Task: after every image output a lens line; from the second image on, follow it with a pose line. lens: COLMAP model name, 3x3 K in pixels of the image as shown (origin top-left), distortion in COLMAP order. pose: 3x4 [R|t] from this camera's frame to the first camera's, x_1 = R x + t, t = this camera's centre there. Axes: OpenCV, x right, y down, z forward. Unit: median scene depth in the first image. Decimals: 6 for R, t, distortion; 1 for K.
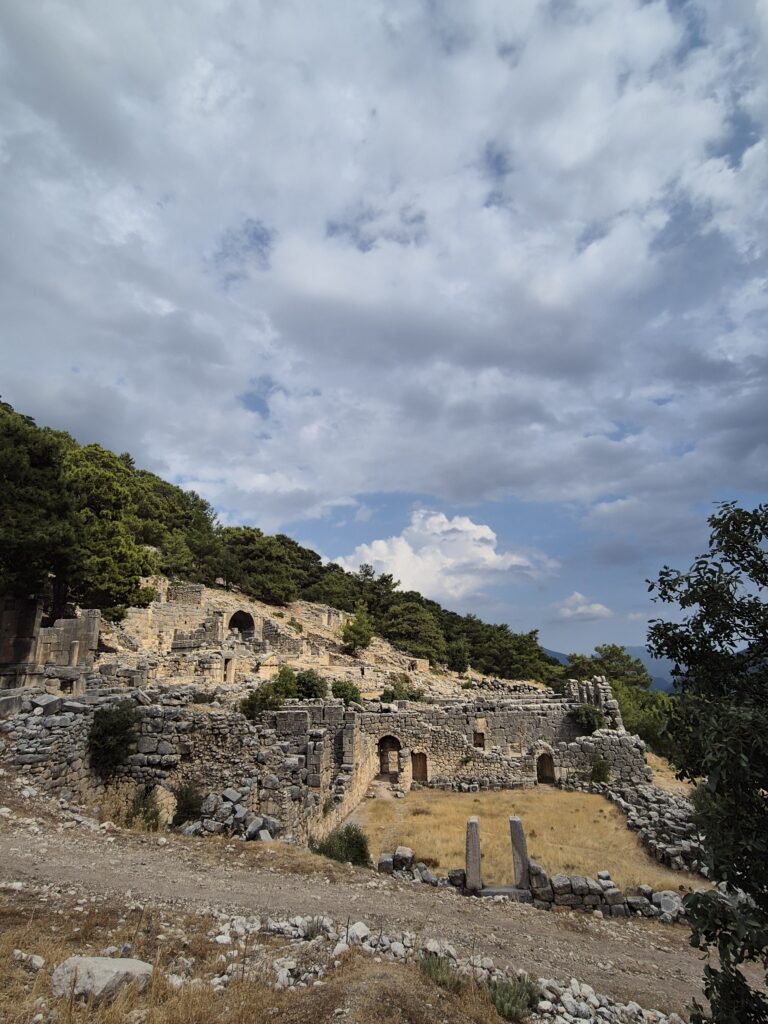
lens RADIAL K [[523.2, 0, 381.4], [0, 523.2, 509.1], [0, 0, 1]] dist [0.001282, 0.000180]
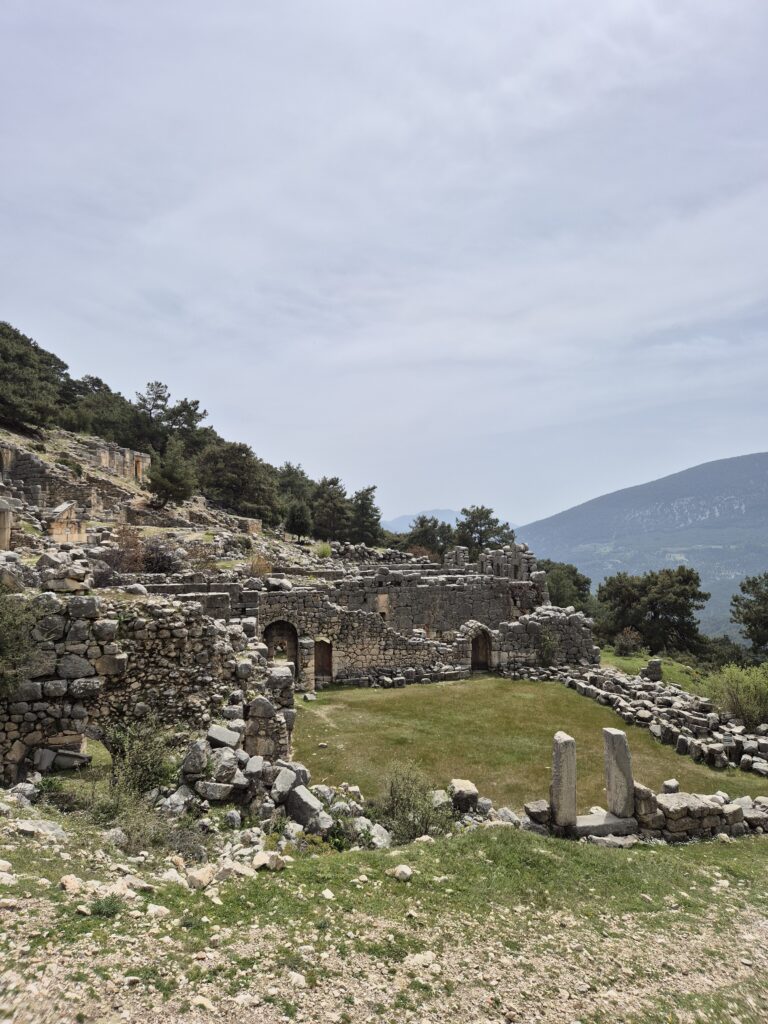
lens RADIAL K [[687.5, 0, 378.7], [0, 687.5, 507.8], [0, 0, 1]] dist [0.063295, -0.004987]
pose [[0.939474, 0.025523, 0.341667, -0.190448], [-0.112882, 0.964601, 0.238331, 0.047345], [-0.323490, -0.262474, 0.909099, 0.149211]]
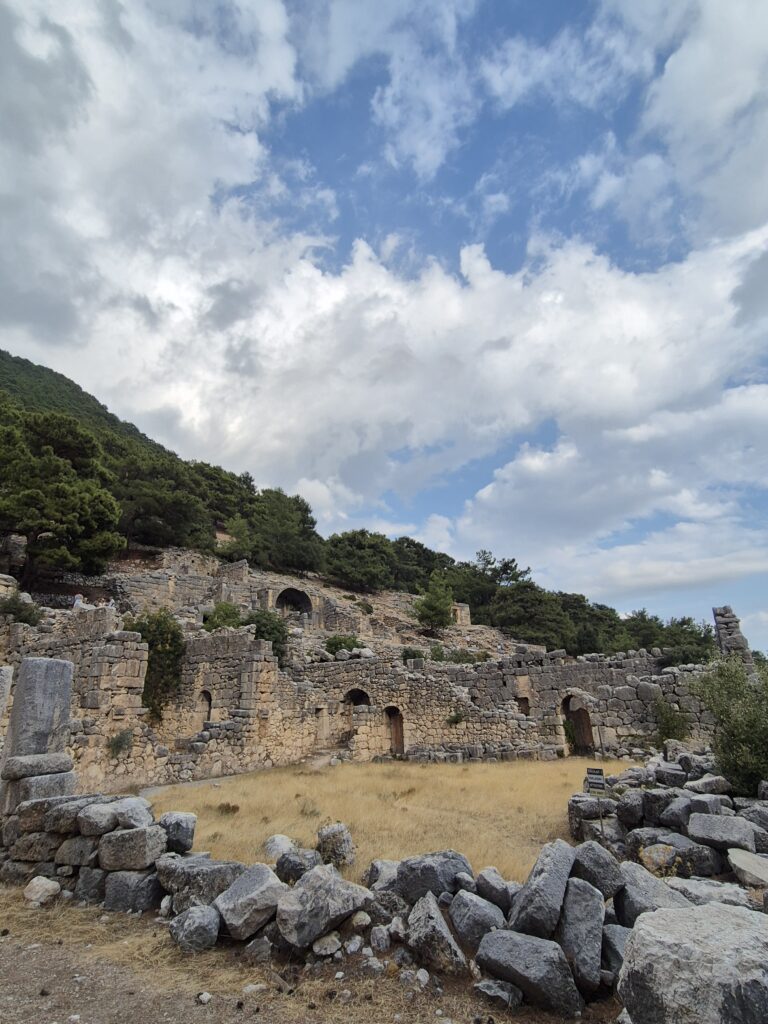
lens RADIAL K [[538.2, 0, 380.8], [0, 538.2, 511.4], [0, 0, 1]] dist [0.000066, -0.000028]
pose [[0.938077, -0.127246, -0.322212, 0.319979], [0.110183, 0.991391, -0.070731, 0.258452], [0.328438, 0.030848, 0.944022, 0.329357]]
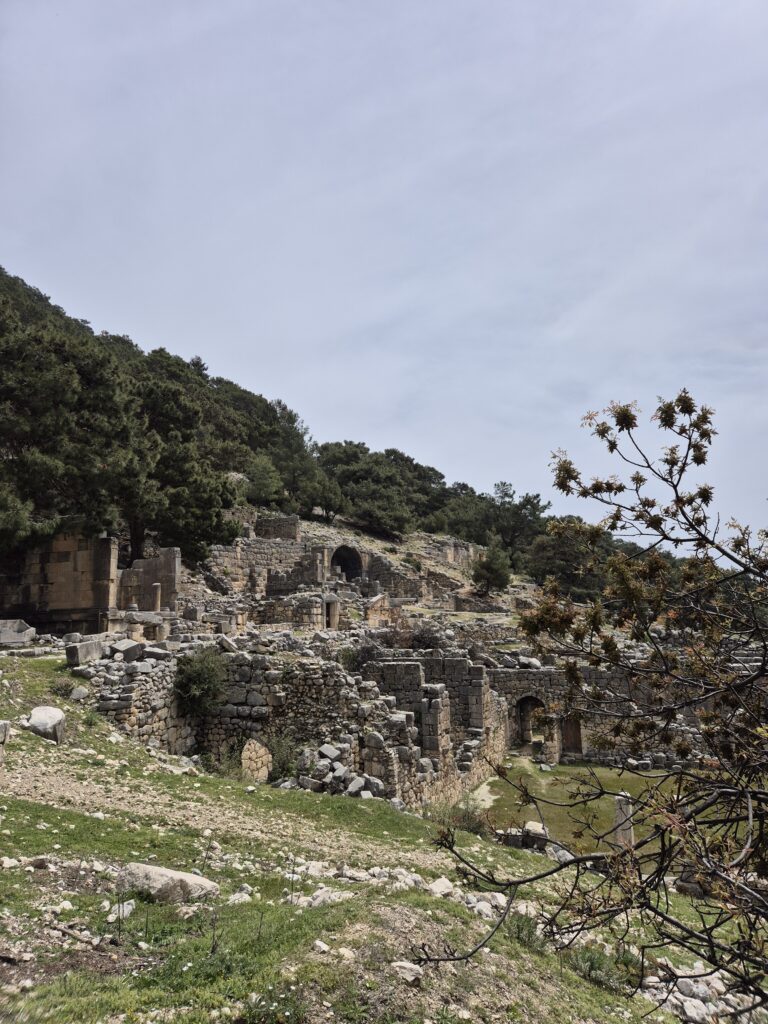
lens RADIAL K [[687.5, 0, 378.7], [0, 687.5, 507.8], [0, 0, 1]] dist [0.063295, -0.004987]
pose [[0.975821, -0.034039, -0.215904, 0.028233], [0.063617, 0.989264, 0.131568, -0.001915], [0.209108, -0.142122, 0.967510, -0.021680]]
